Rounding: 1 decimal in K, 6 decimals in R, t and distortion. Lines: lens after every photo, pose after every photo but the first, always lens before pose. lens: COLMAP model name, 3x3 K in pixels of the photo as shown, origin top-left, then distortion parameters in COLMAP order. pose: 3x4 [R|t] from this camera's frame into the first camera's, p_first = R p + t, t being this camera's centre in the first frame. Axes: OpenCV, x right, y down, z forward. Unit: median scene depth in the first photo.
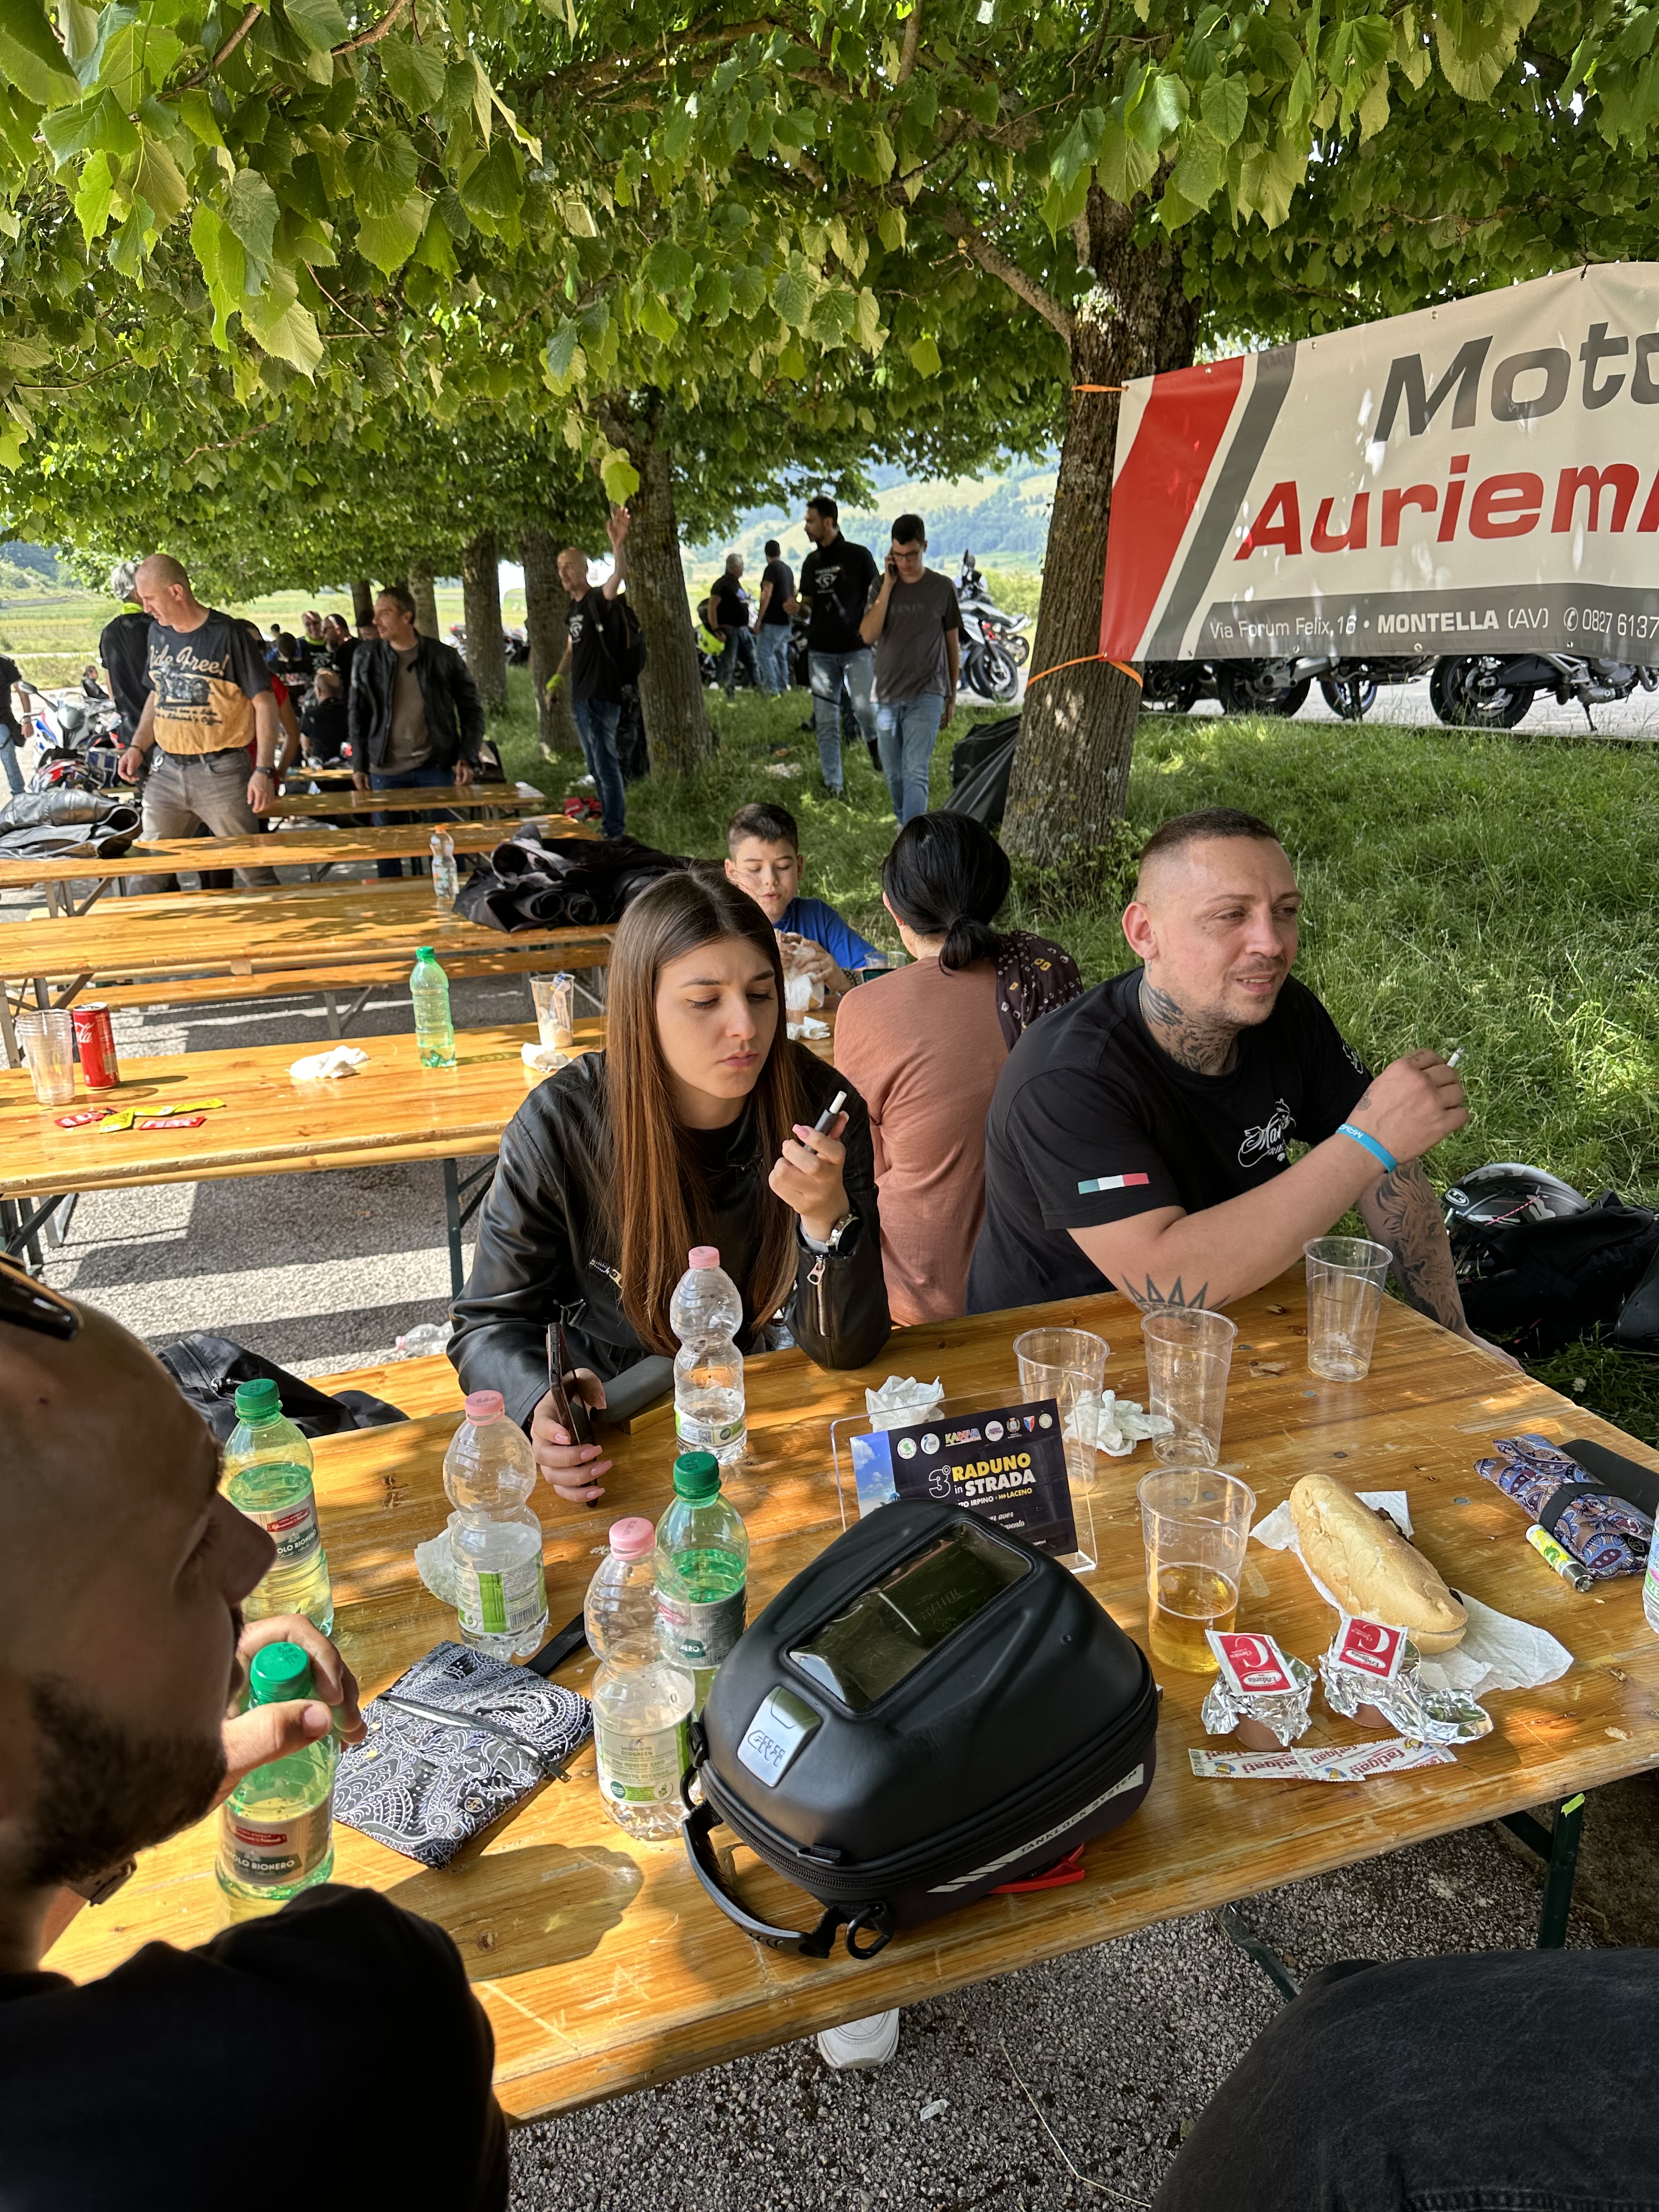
lens RADIAL K [[1539.0, 0, 827.6], [0, 1539.0, 1137.8], [0, 0, 1]] dist [0.057514, -0.145179]
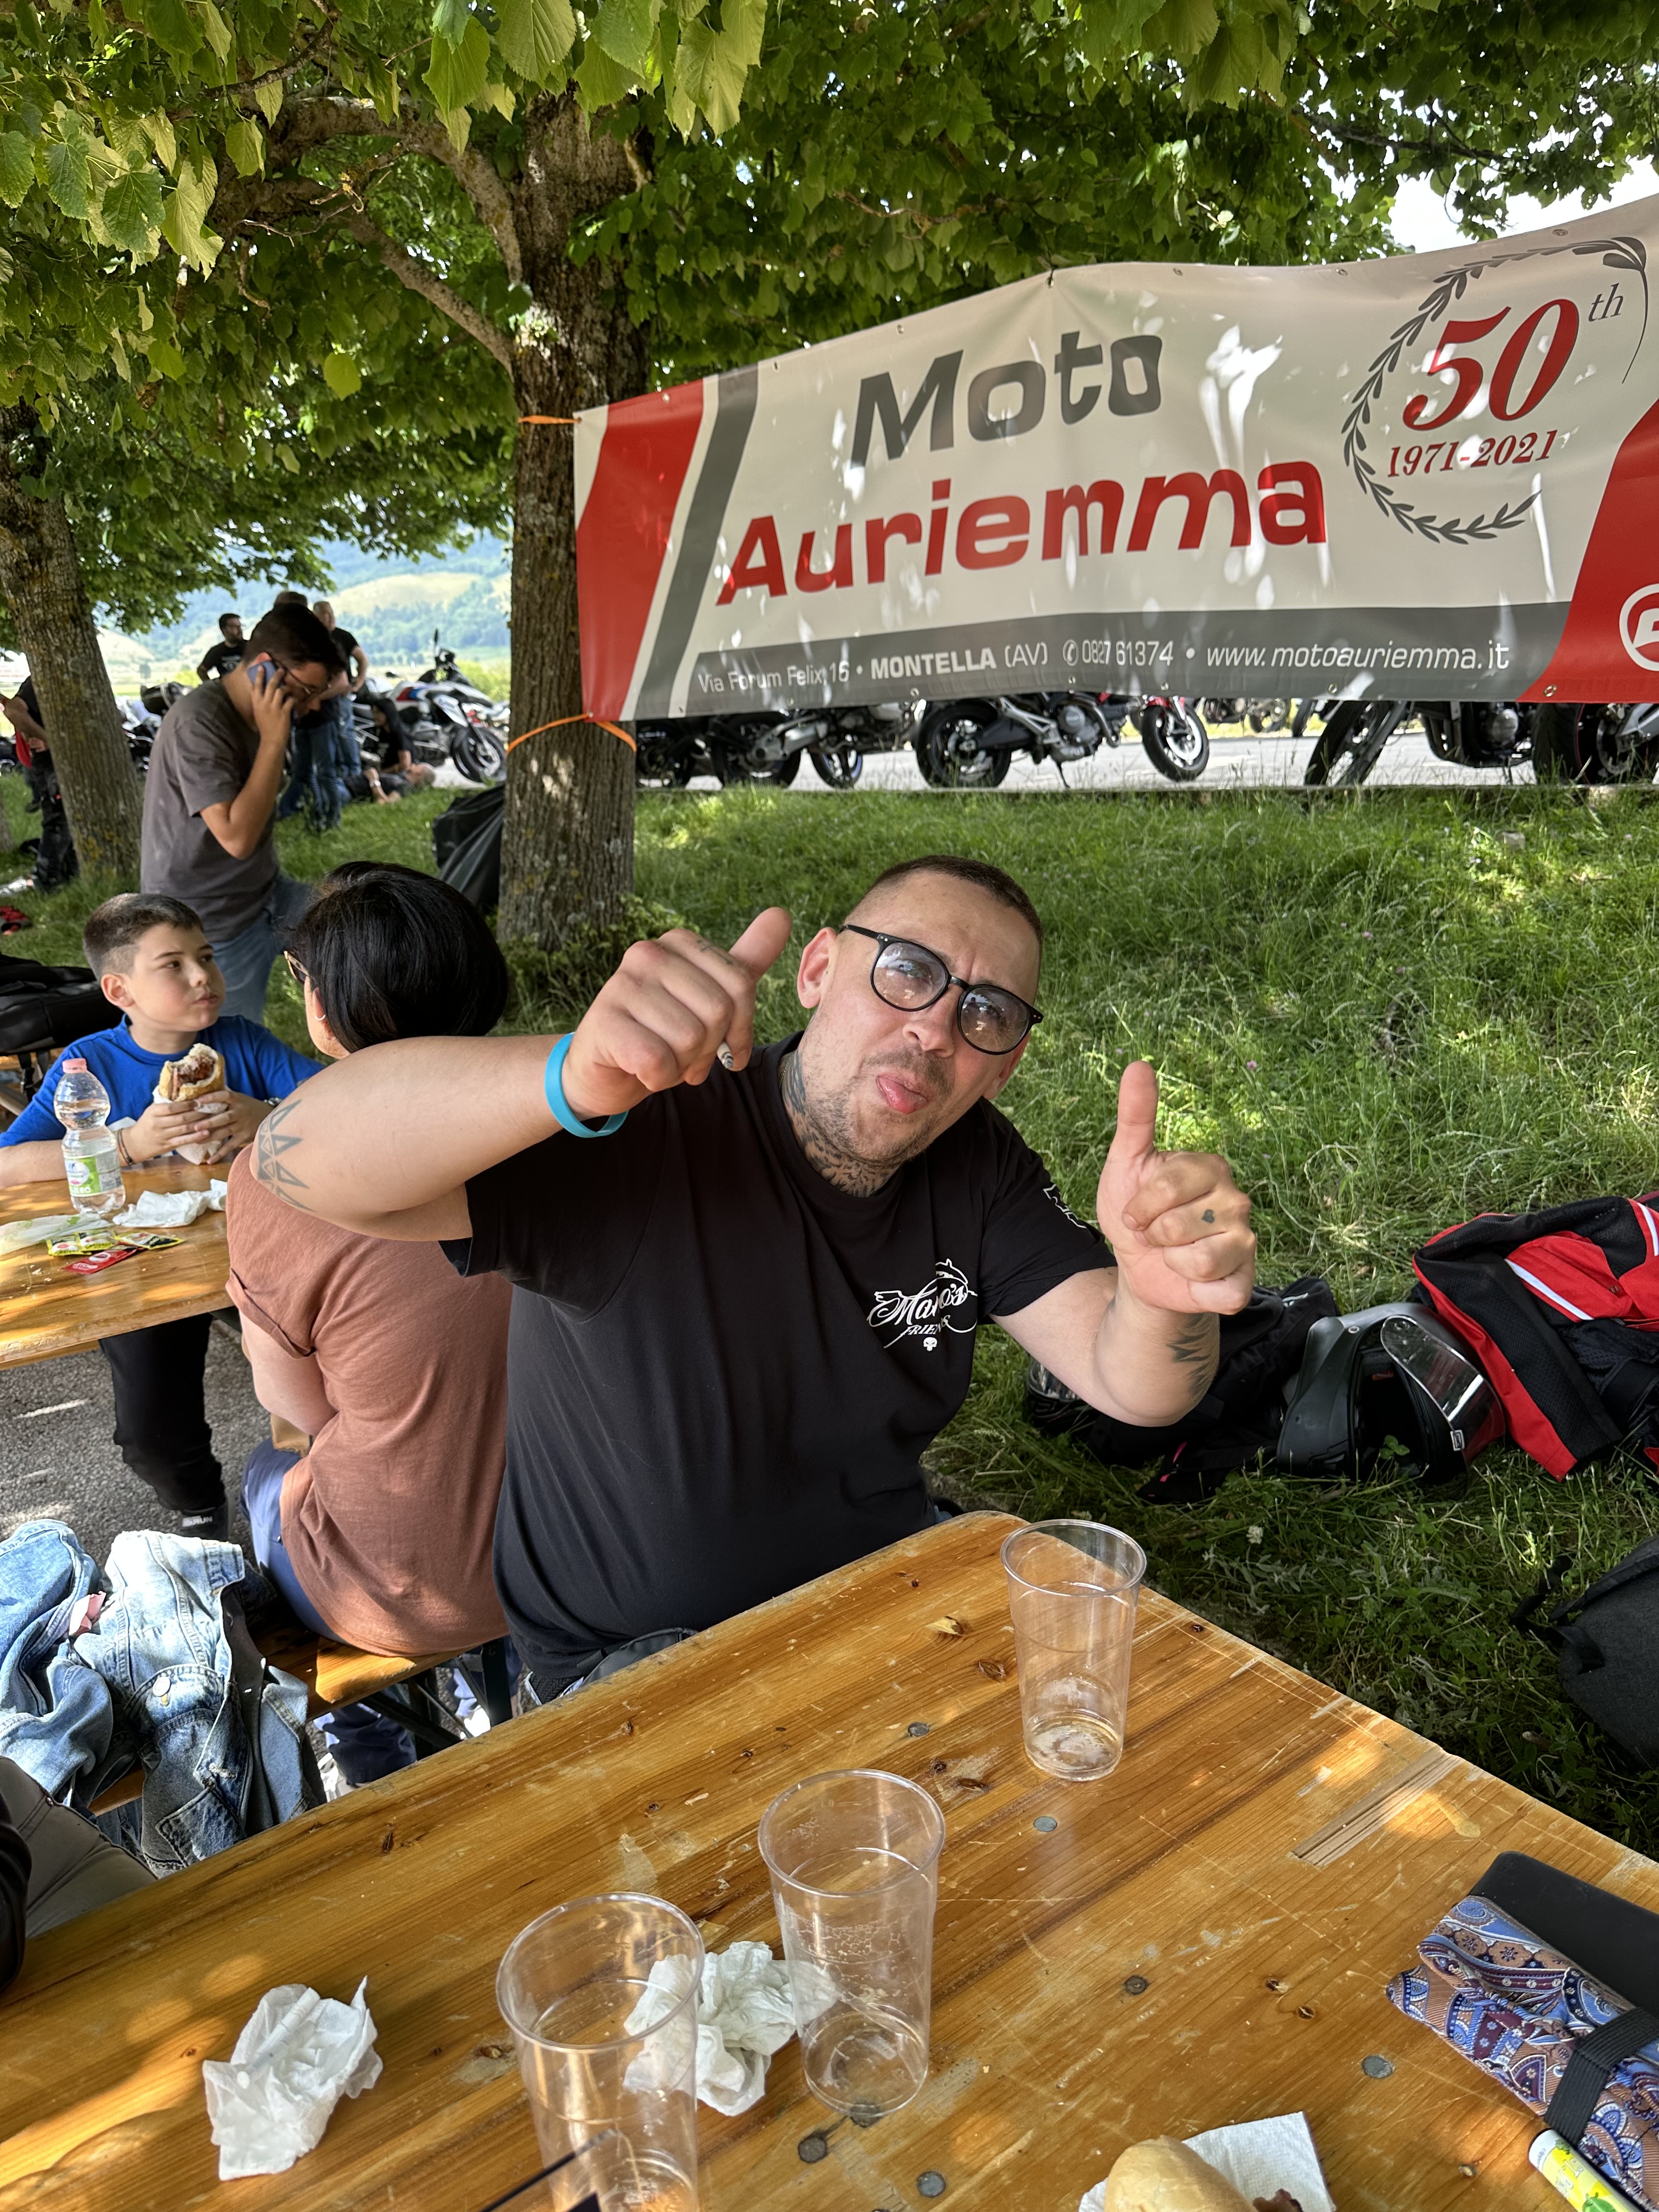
lens RADIAL K [[1523.7, 0, 829.5], [0, 1523.7, 1106.0], [0, 0, 1]] dist [0.015635, -0.026092]
pose [[0.950414, -0.099076, 0.294784, 0.029388], [0.121419, 0.990880, -0.058436, -0.016691], [-0.286306, 0.091330, 0.953775, 0.142509]]
